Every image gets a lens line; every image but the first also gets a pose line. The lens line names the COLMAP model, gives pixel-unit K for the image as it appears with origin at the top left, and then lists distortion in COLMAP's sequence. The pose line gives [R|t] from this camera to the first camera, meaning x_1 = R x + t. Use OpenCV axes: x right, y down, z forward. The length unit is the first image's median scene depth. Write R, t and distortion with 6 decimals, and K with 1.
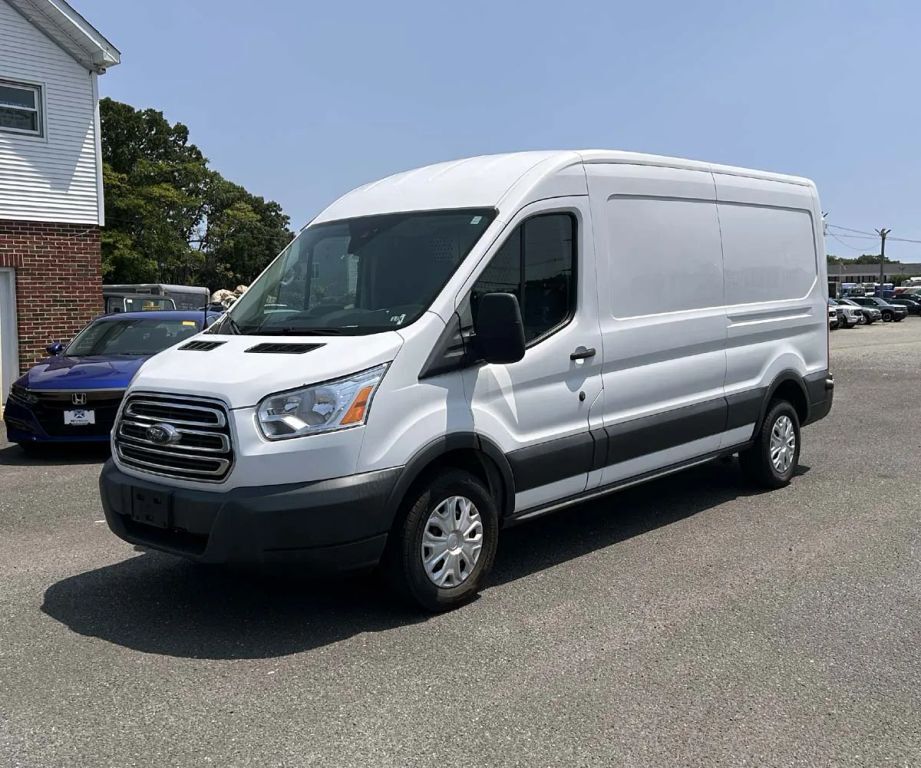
lens RADIAL K [[951.5, 0, 474.2], [0, 951.5, 371.6], [0, 0, 1]] dist [0.090799, 0.000000]
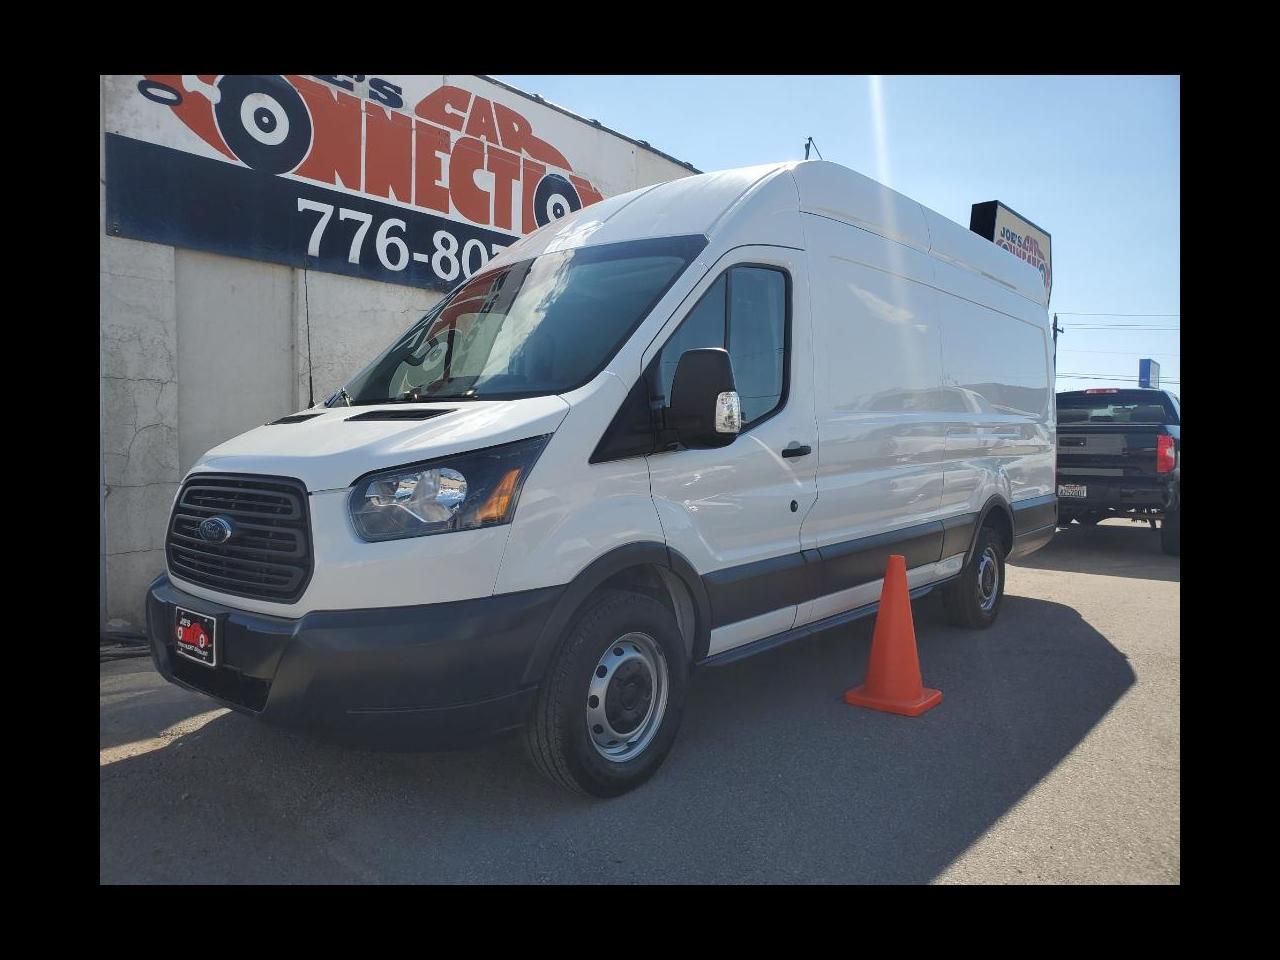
lens RADIAL K [[872.2, 0, 639.9], [0, 872.2, 471.0], [0, 0, 1]] dist [0.028141, -0.002777]
pose [[0.999037, 0.031511, 0.030534, -0.037040], [-0.029989, 0.998344, -0.049087, 0.040134], [-0.032031, 0.048124, 0.998328, 0.325254]]
